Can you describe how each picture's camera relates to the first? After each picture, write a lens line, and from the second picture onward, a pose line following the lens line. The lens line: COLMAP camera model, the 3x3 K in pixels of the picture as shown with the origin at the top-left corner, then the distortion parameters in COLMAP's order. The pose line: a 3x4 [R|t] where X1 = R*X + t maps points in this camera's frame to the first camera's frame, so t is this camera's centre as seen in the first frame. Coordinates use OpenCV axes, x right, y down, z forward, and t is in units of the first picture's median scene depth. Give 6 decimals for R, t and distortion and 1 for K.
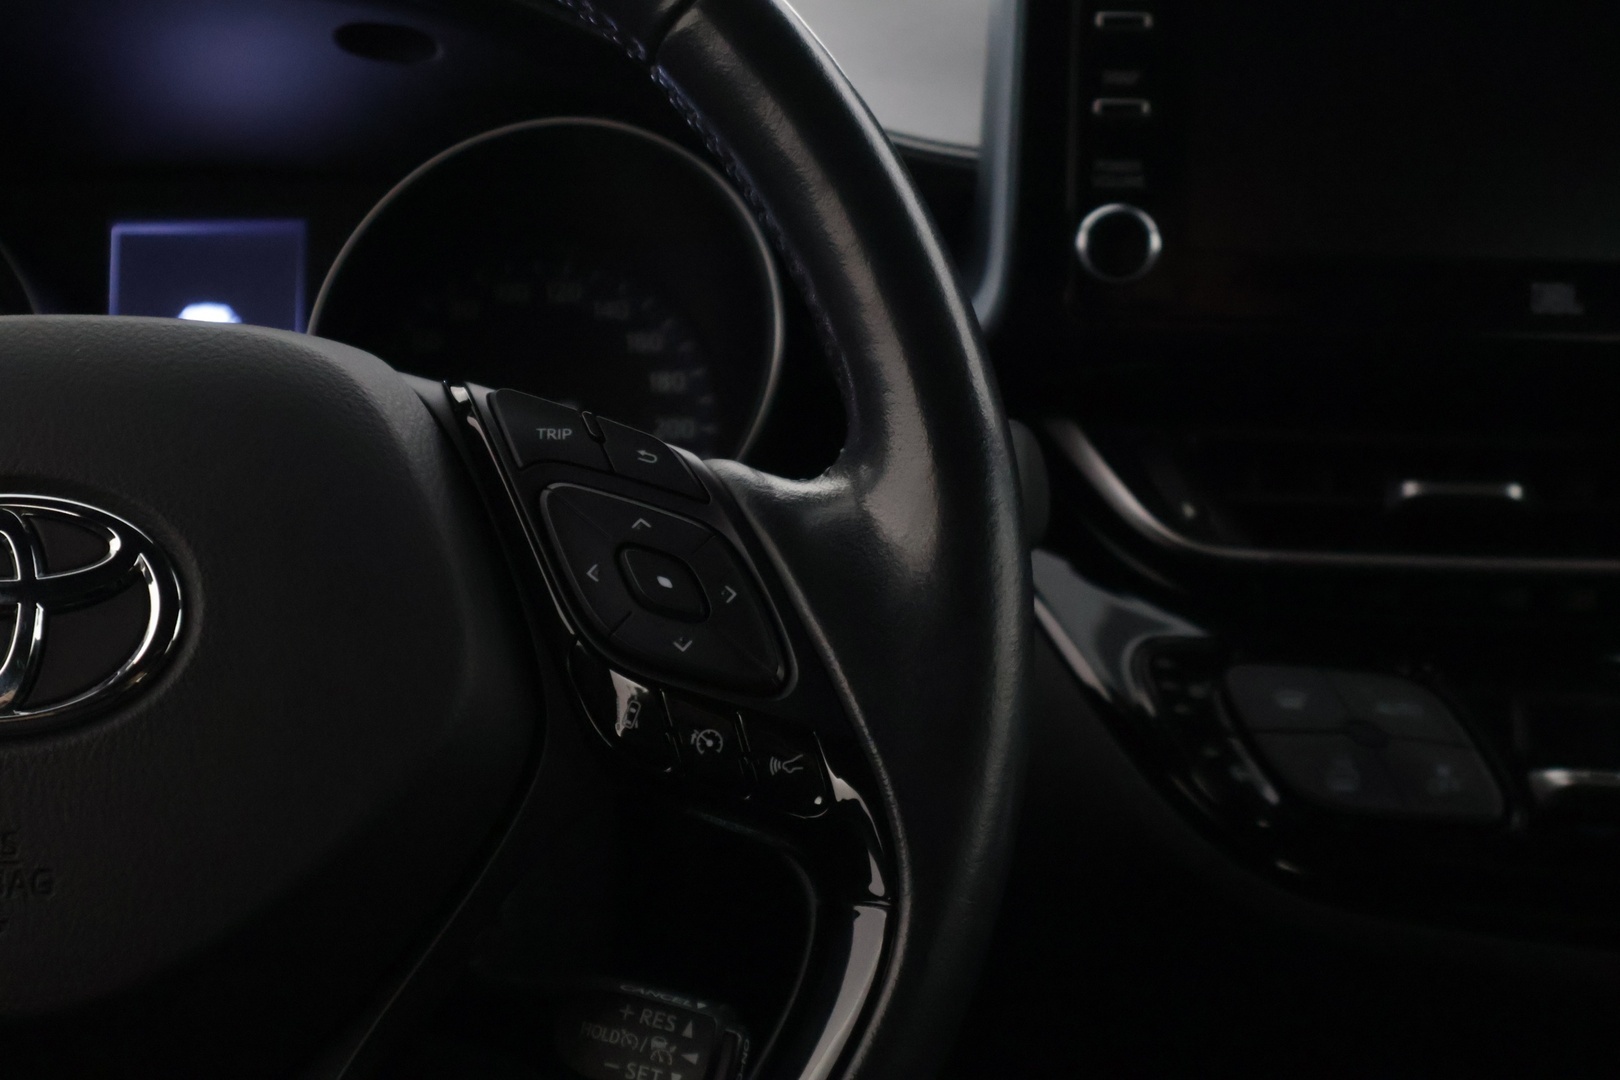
lens RADIAL K [[3240.3, 0, 839.9], [0, 3240.3, 541.4], [0, 0, 1]] dist [0.005274, 0.041942]
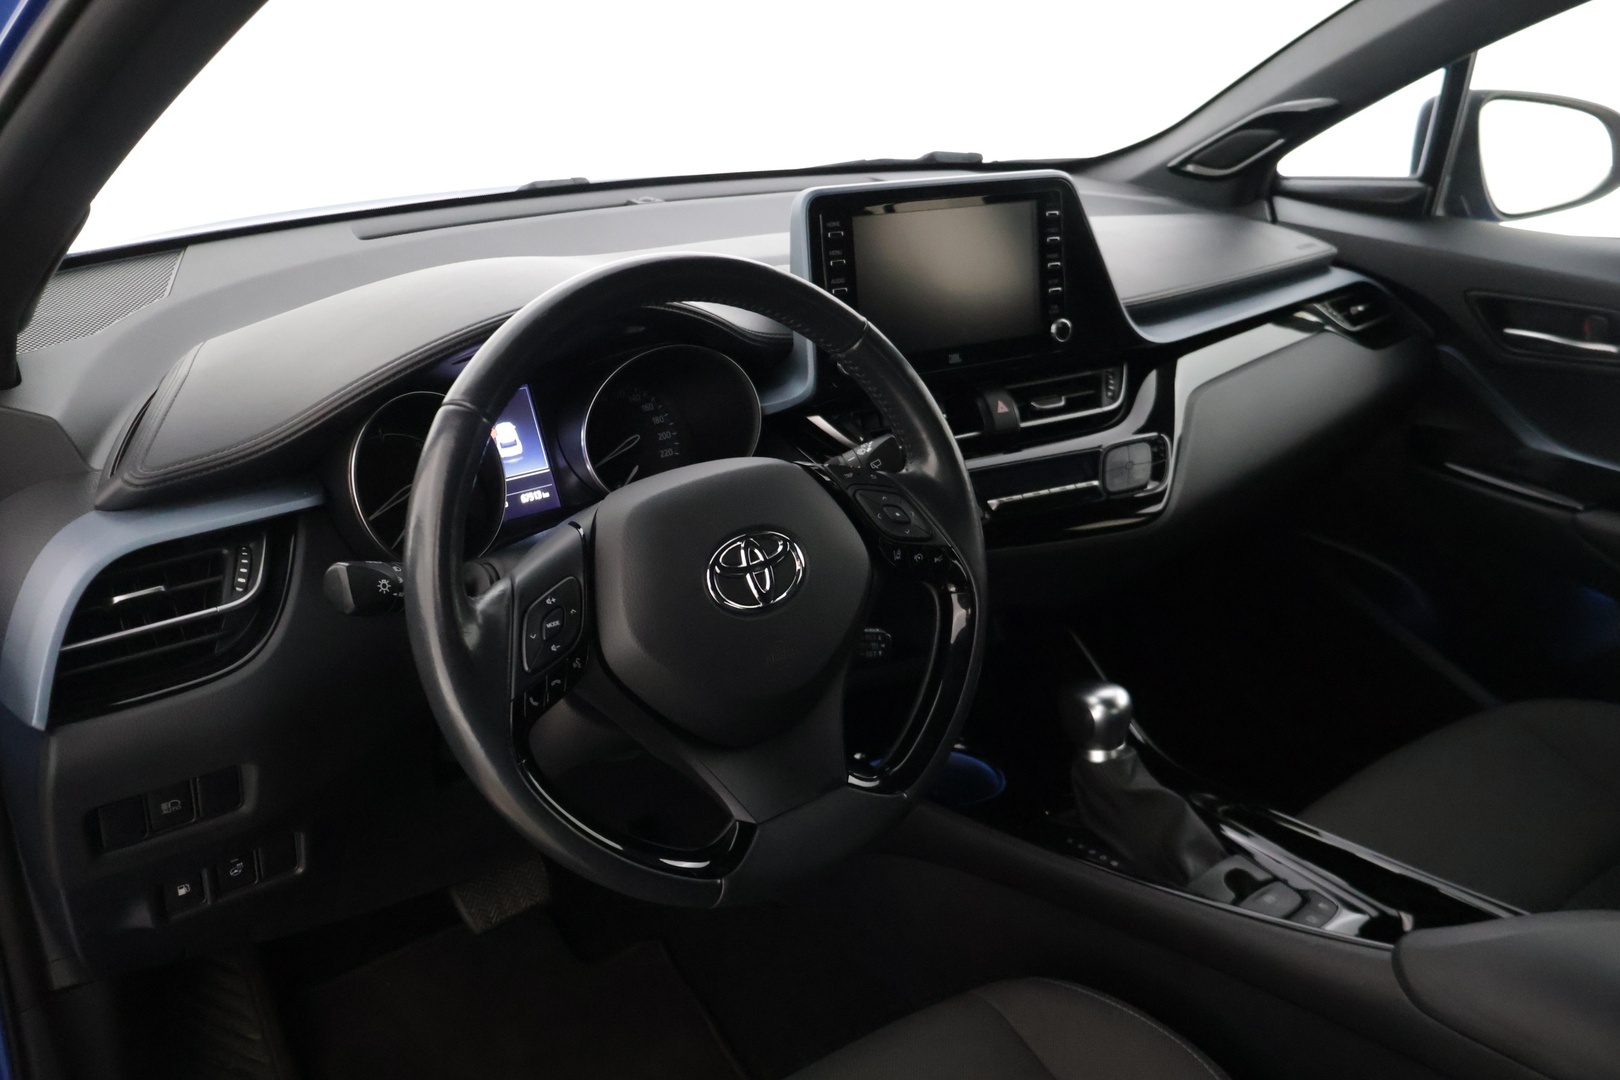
lens RADIAL K [[1340.9, 0, 802.2], [0, 1340.9, 545.8], [0, 0, 1]] dist [-0.006293, 0.004206]
pose [[0.826235, -0.226552, 0.515761, -0.706300], [0.126849, 0.966875, 0.221499, -0.227006], [-0.548857, -0.117587, 0.827604, -0.084295]]
